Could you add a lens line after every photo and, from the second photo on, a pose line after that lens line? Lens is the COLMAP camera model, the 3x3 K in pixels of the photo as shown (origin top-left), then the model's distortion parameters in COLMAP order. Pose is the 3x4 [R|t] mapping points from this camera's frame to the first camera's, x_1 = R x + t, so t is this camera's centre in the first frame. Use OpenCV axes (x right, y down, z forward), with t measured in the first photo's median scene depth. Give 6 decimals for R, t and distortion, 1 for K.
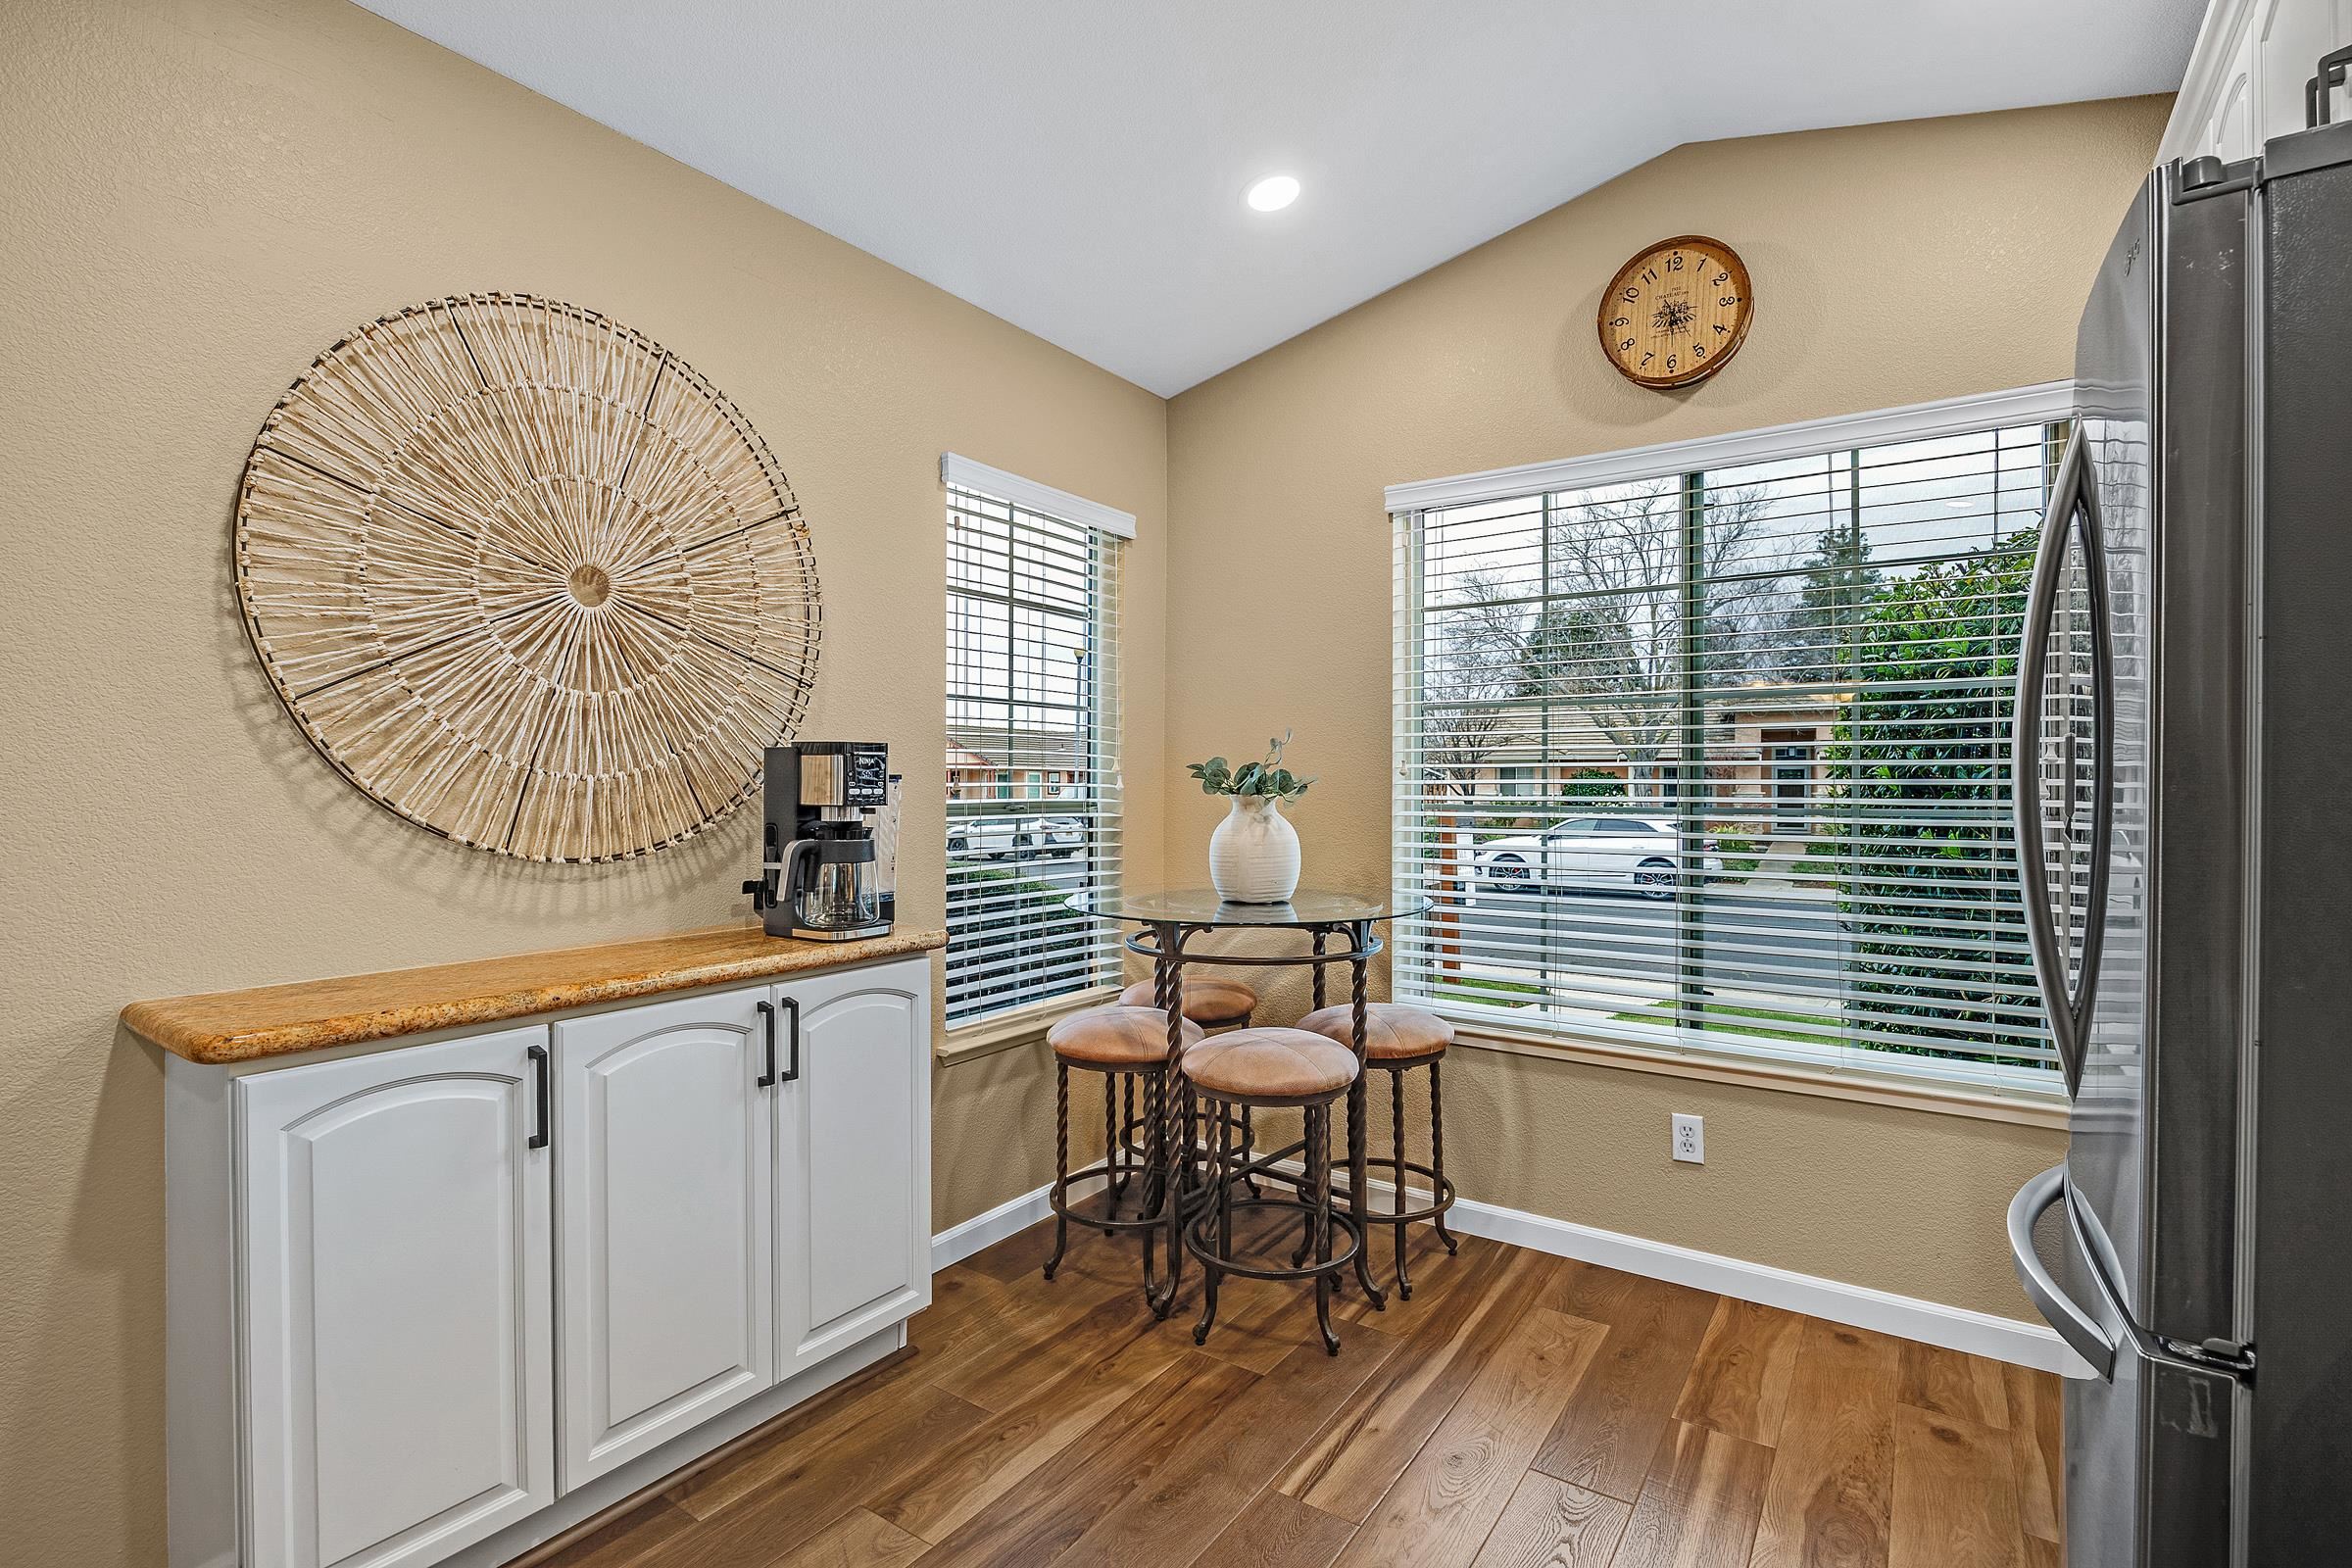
lens RADIAL K [[1097.8, 0, 1176.0], [0, 1097.8, 784.0], [0, 0, 1]] dist [0.000493, 0.000319]
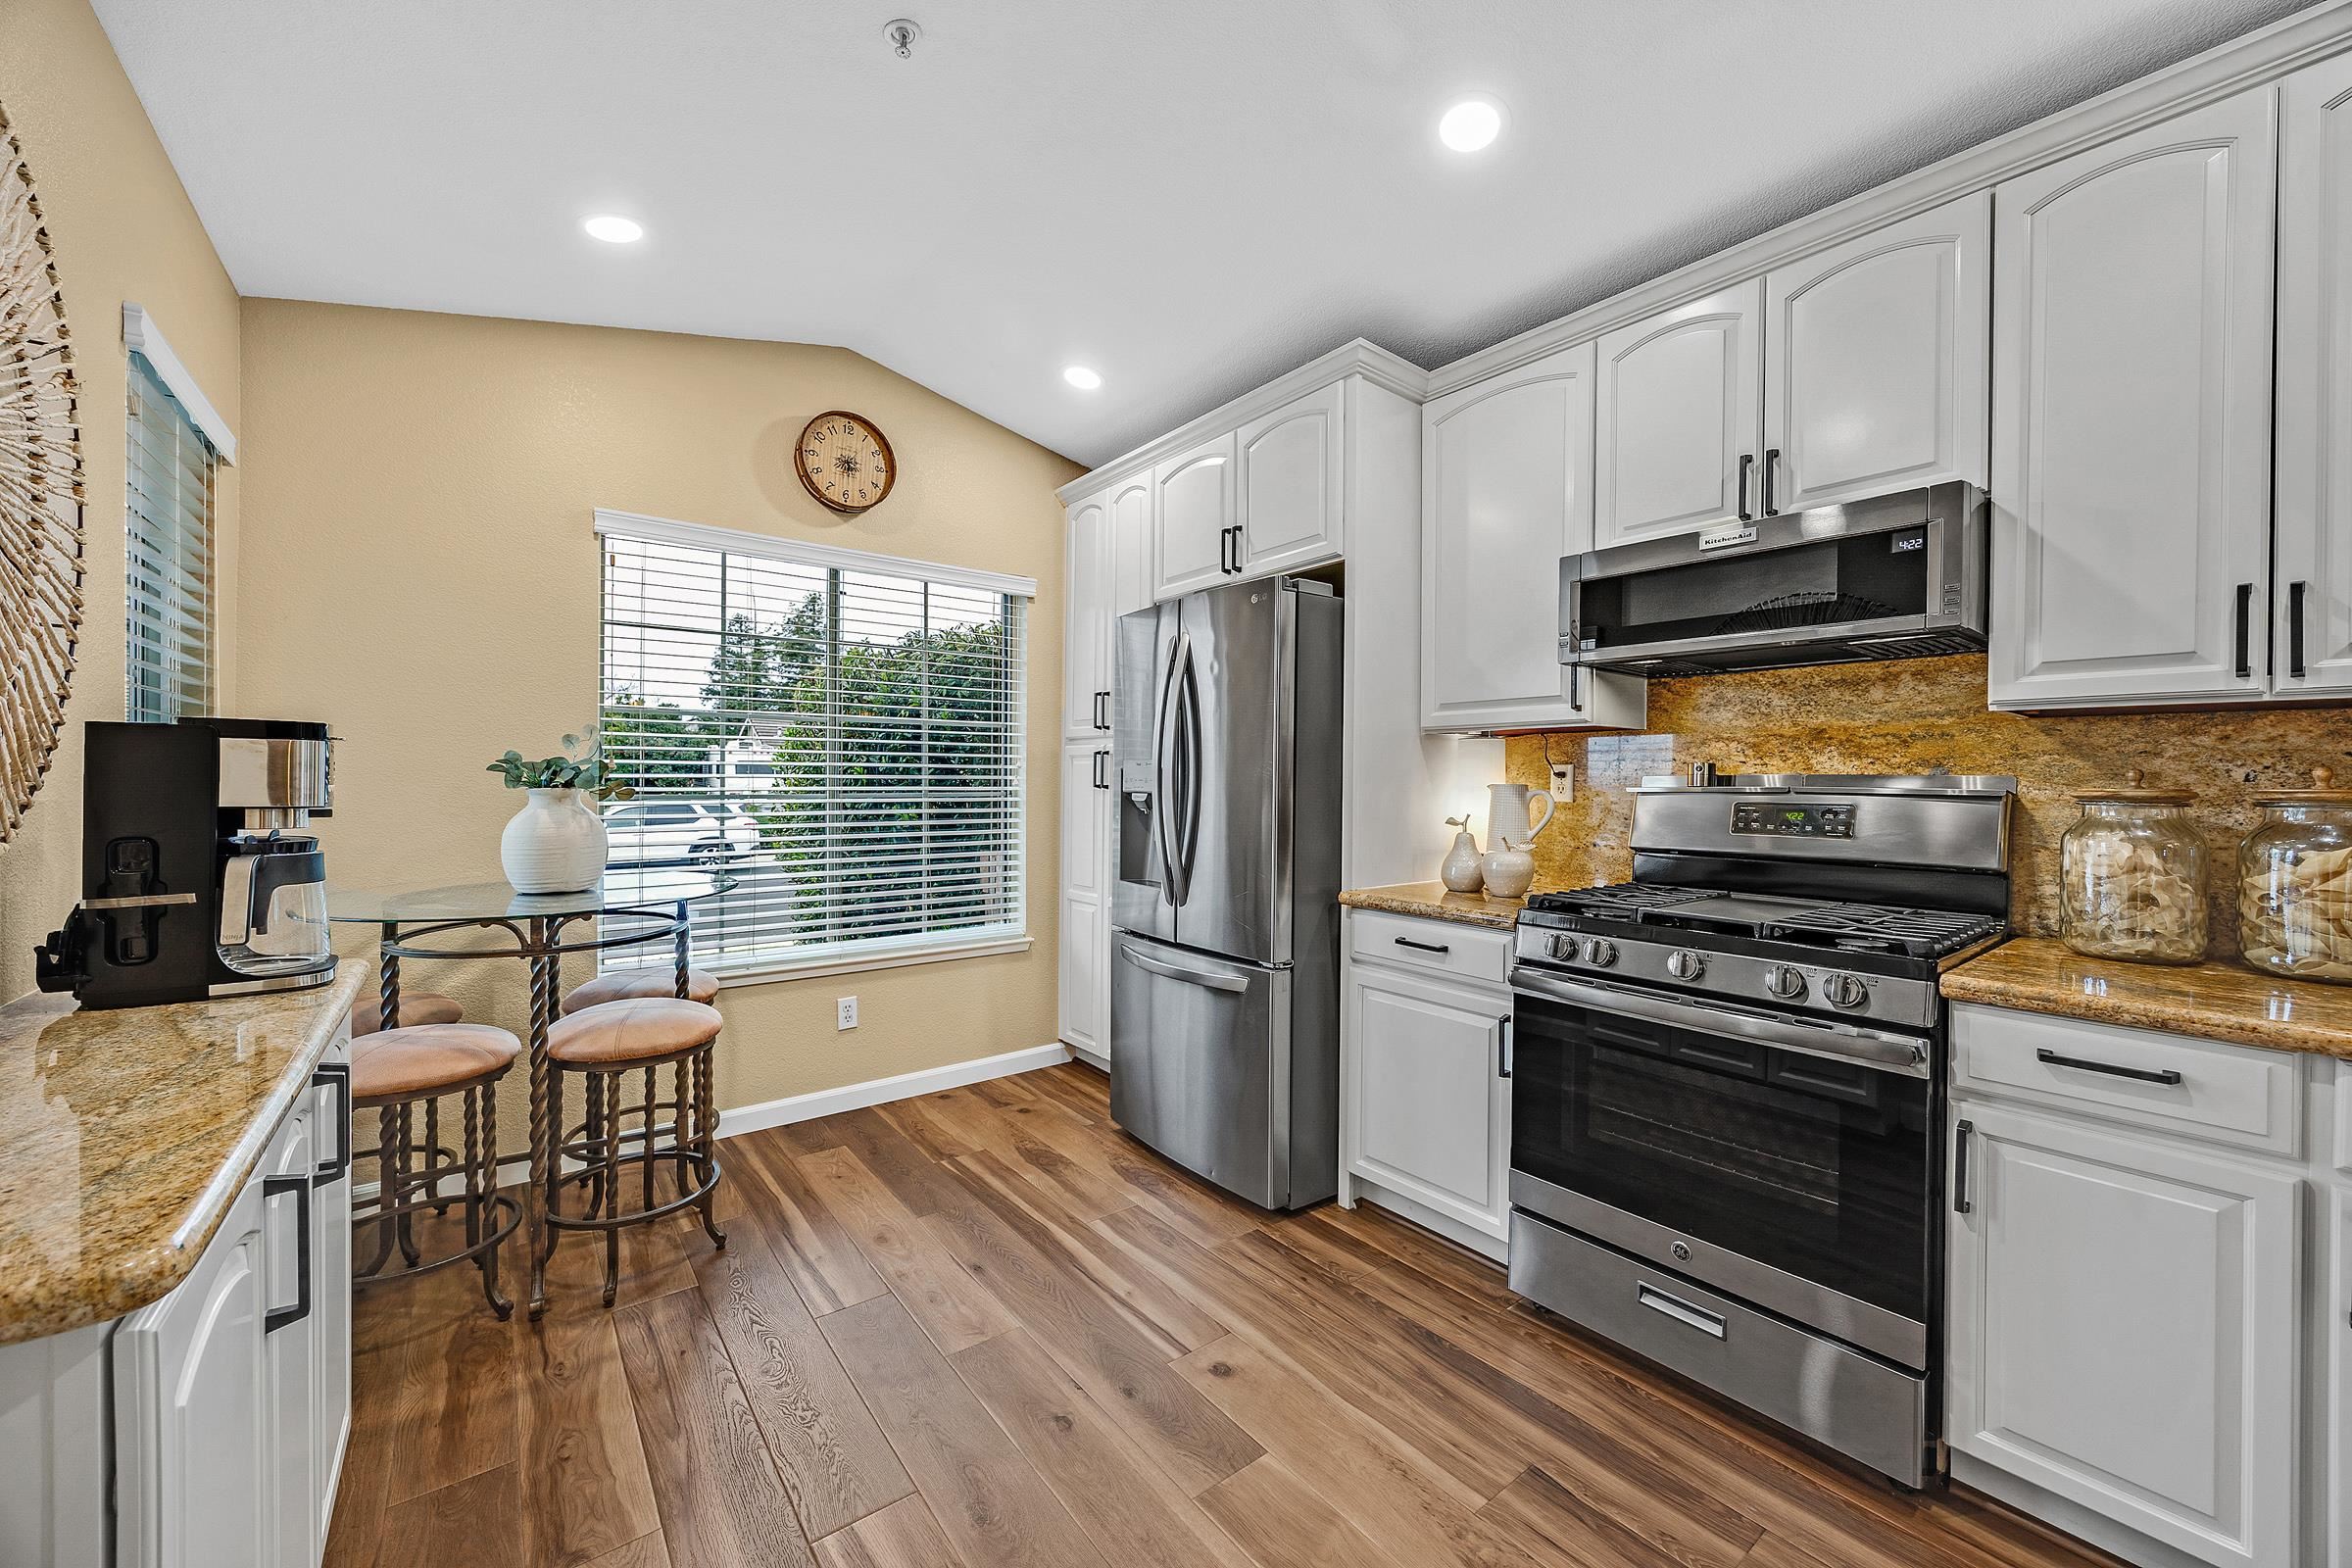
lens RADIAL K [[910.6, 0, 1176.0], [0, 910.6, 784.0], [0, 0, 1]] dist [0.018297, -0.000110]
pose [[0.306739, -0.005668, 0.951777, -0.621399], [-0.006326, 0.999948, 0.007993, -0.004975], [-0.951773, -0.008473, 0.306687, 0.199088]]
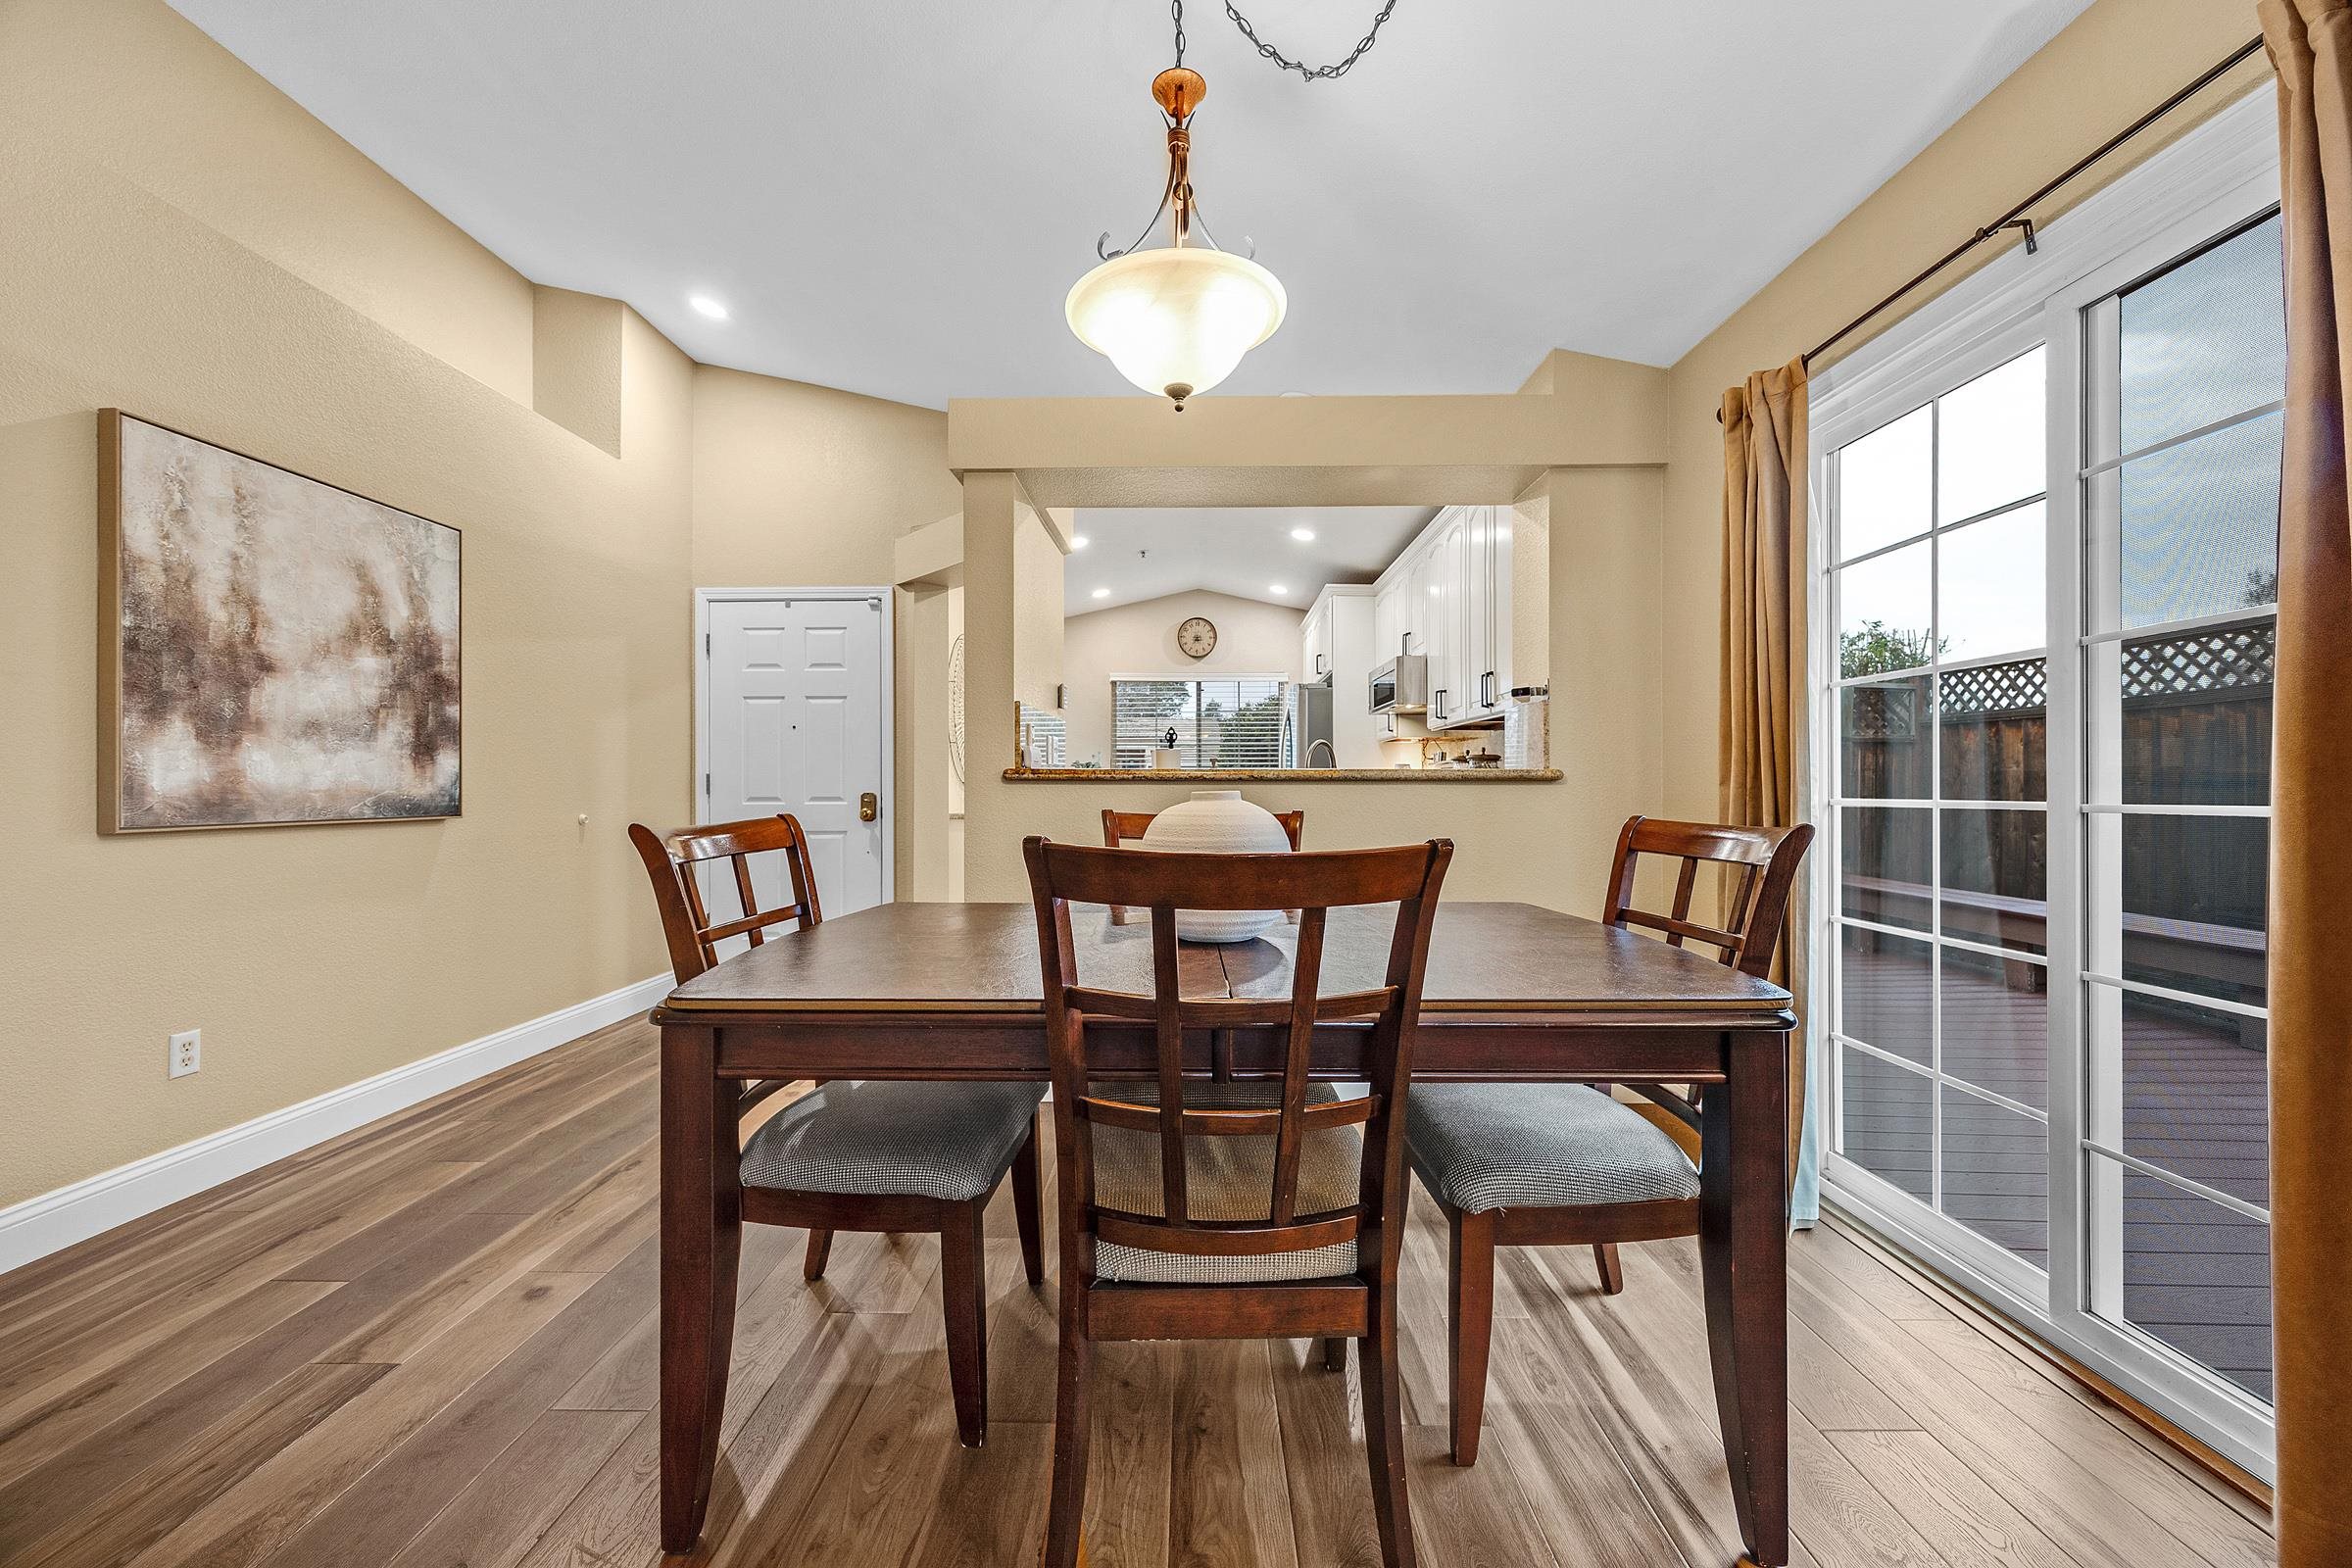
lens RADIAL K [[899.3, 0, 1177.4], [0, 899.3, 784.3], [0, 0, 1]] dist [-0.001882, -0.000426]
pose [[0.832234, -0.001907, 0.554422, -1.275573], [0.004326, 0.999986, -0.003055, 0.058381], [-0.554408, 0.004941, 0.832230, -1.455455]]
